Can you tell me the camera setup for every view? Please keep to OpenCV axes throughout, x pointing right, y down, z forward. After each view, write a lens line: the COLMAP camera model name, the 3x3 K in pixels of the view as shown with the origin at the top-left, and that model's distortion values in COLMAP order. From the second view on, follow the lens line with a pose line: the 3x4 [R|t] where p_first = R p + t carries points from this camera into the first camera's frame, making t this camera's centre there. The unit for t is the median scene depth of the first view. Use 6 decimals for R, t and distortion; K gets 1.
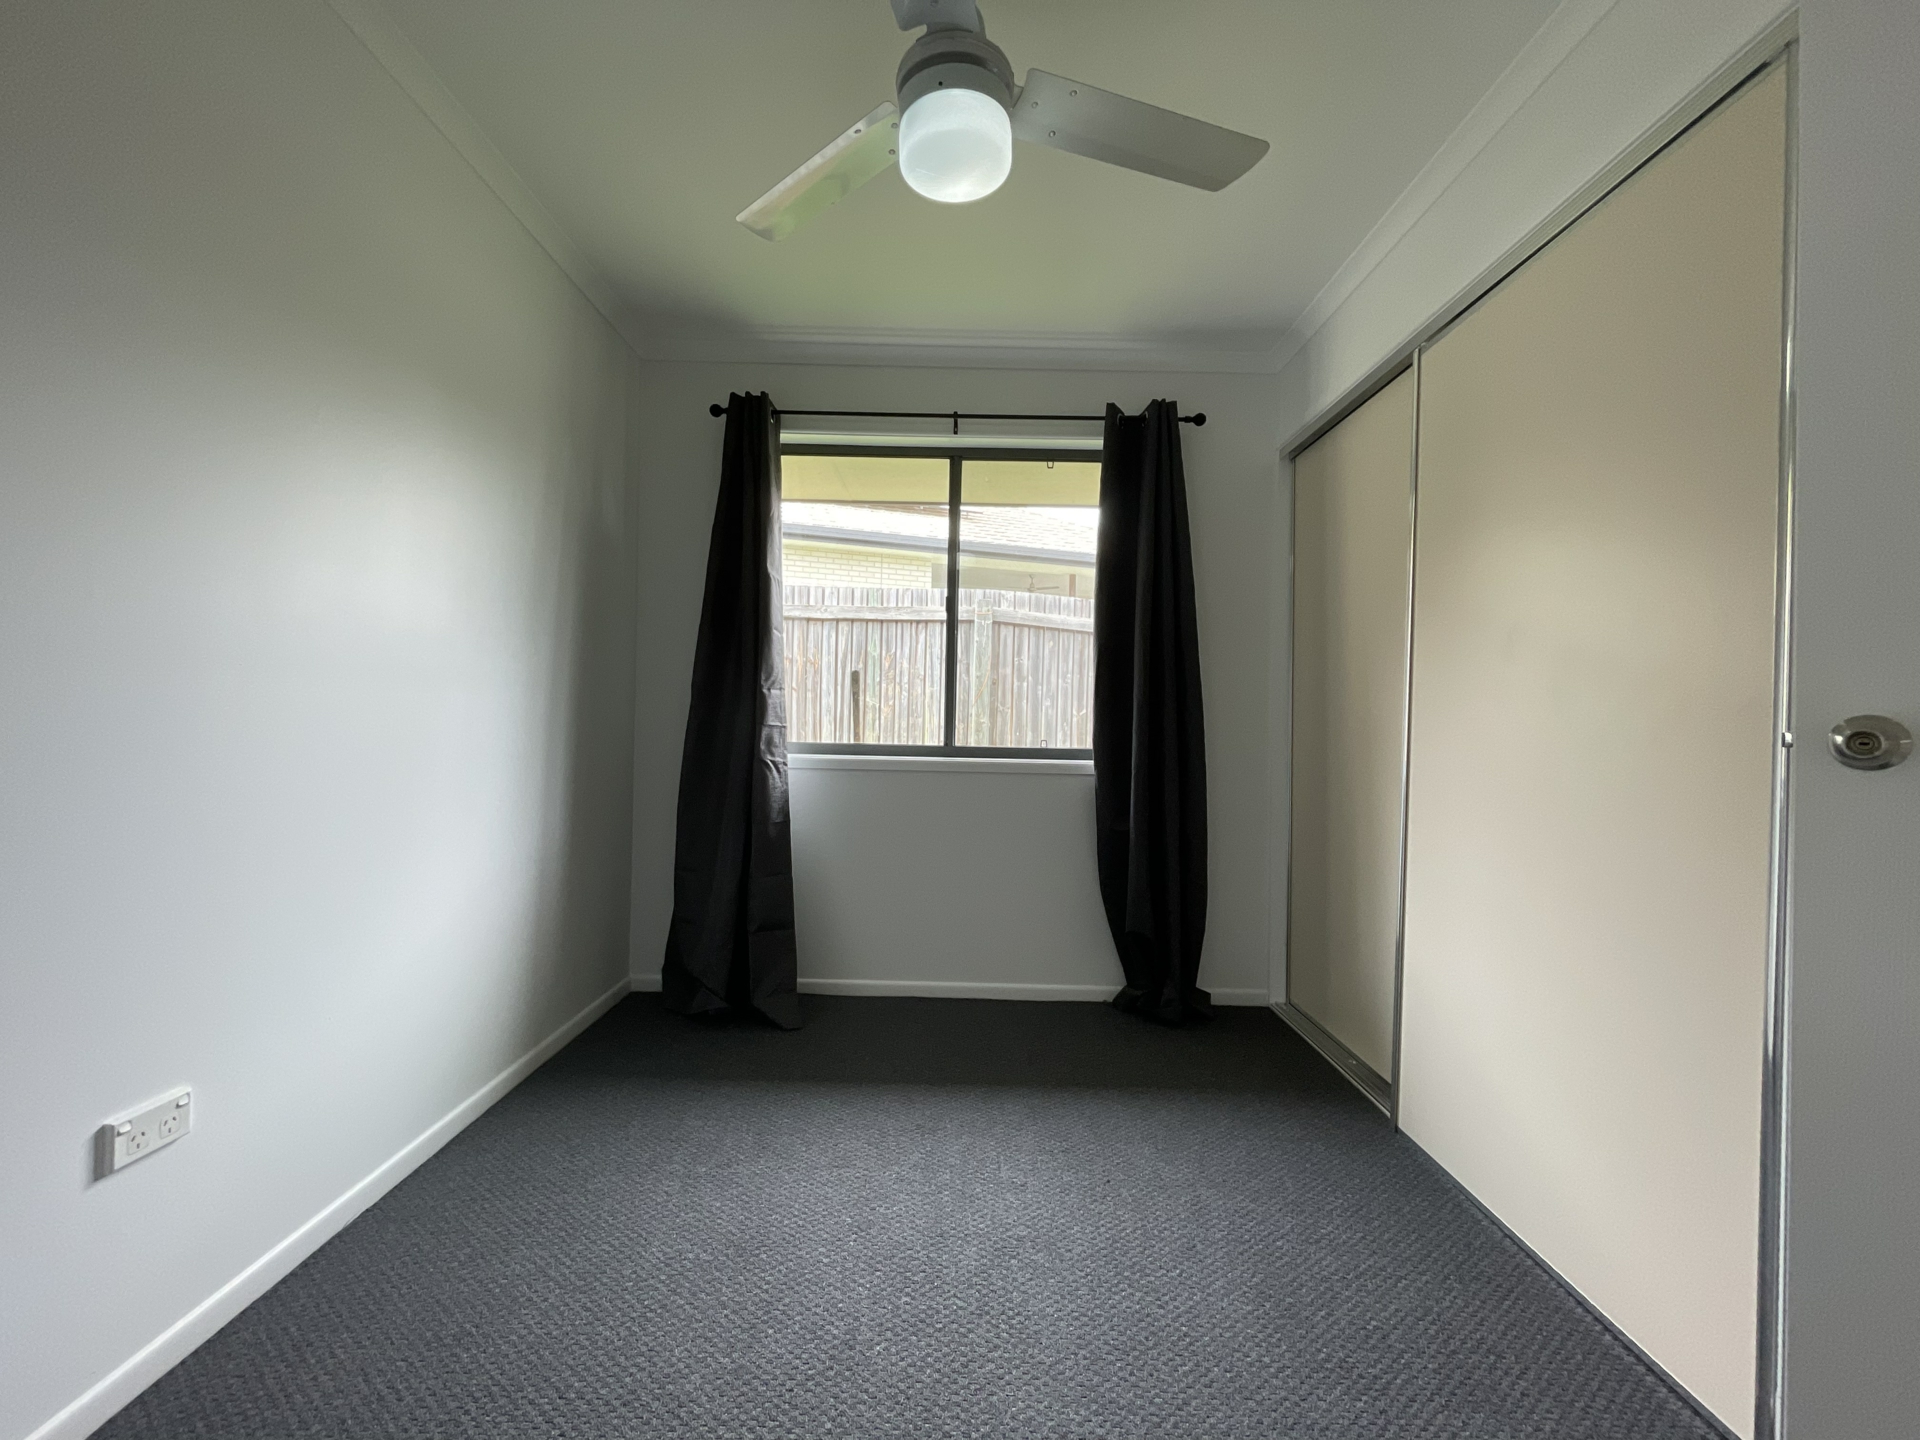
lens RADIAL K [[777.6, 0, 961.4], [0, 777.6, 720.7], [0, 0, 1]] dist [-0.000858, -0.000190]
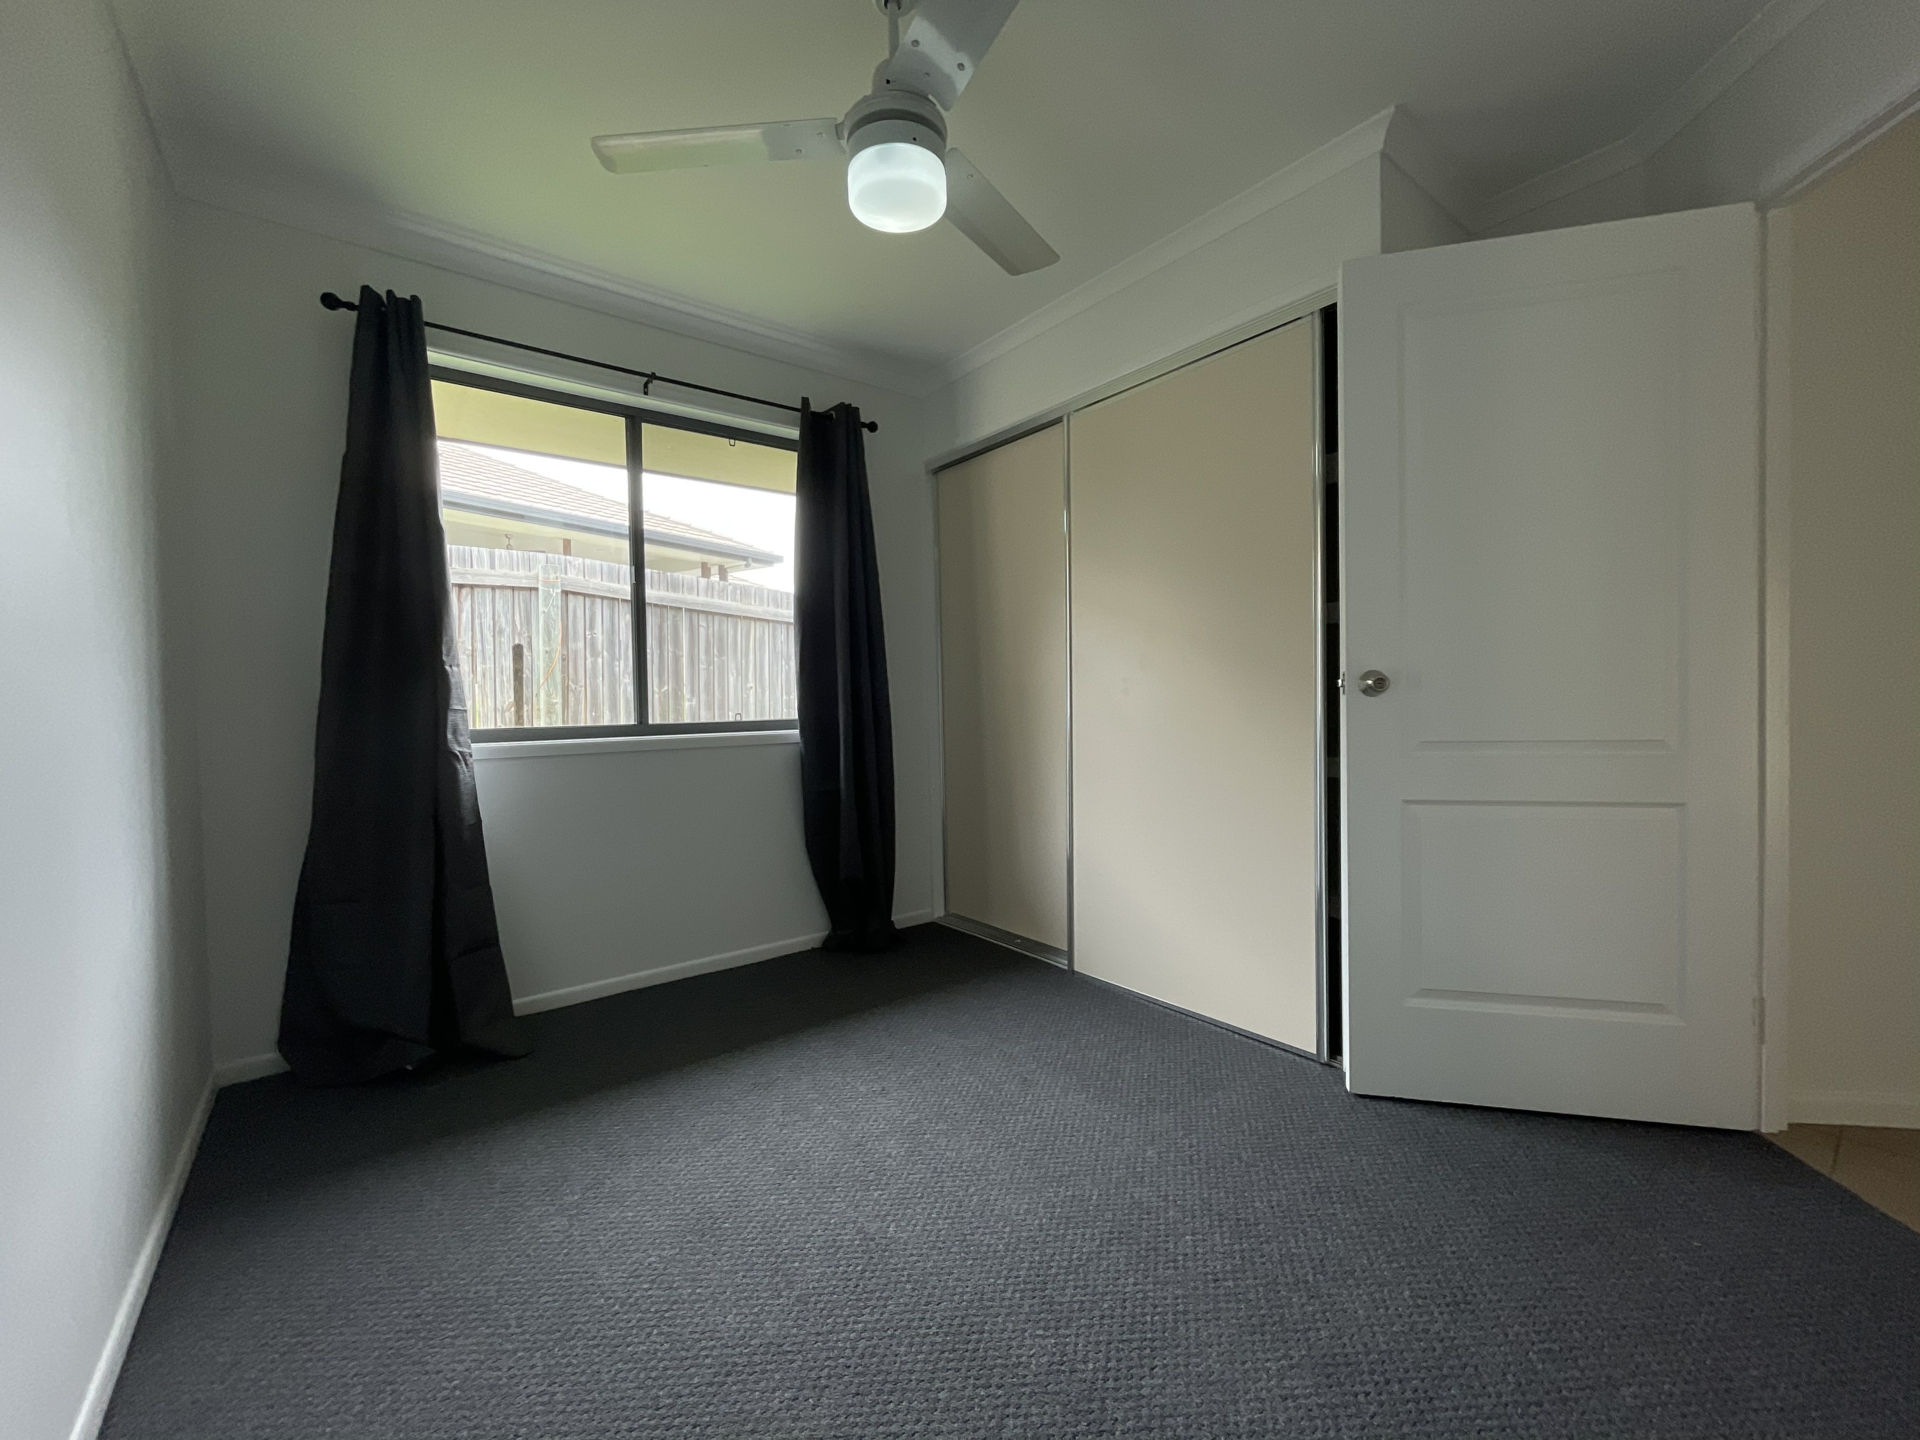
lens RADIAL K [[777.6, 0, 958.7], [0, 777.6, 719.9], [0, 0, 1]] dist [-0.000858, -0.000190]
pose [[0.786427, -0.051989, 0.615491, -0.320355], [0.033569, 0.998576, 0.041455, 0.000685], [-0.616770, -0.011940, 0.787053, 0.014119]]
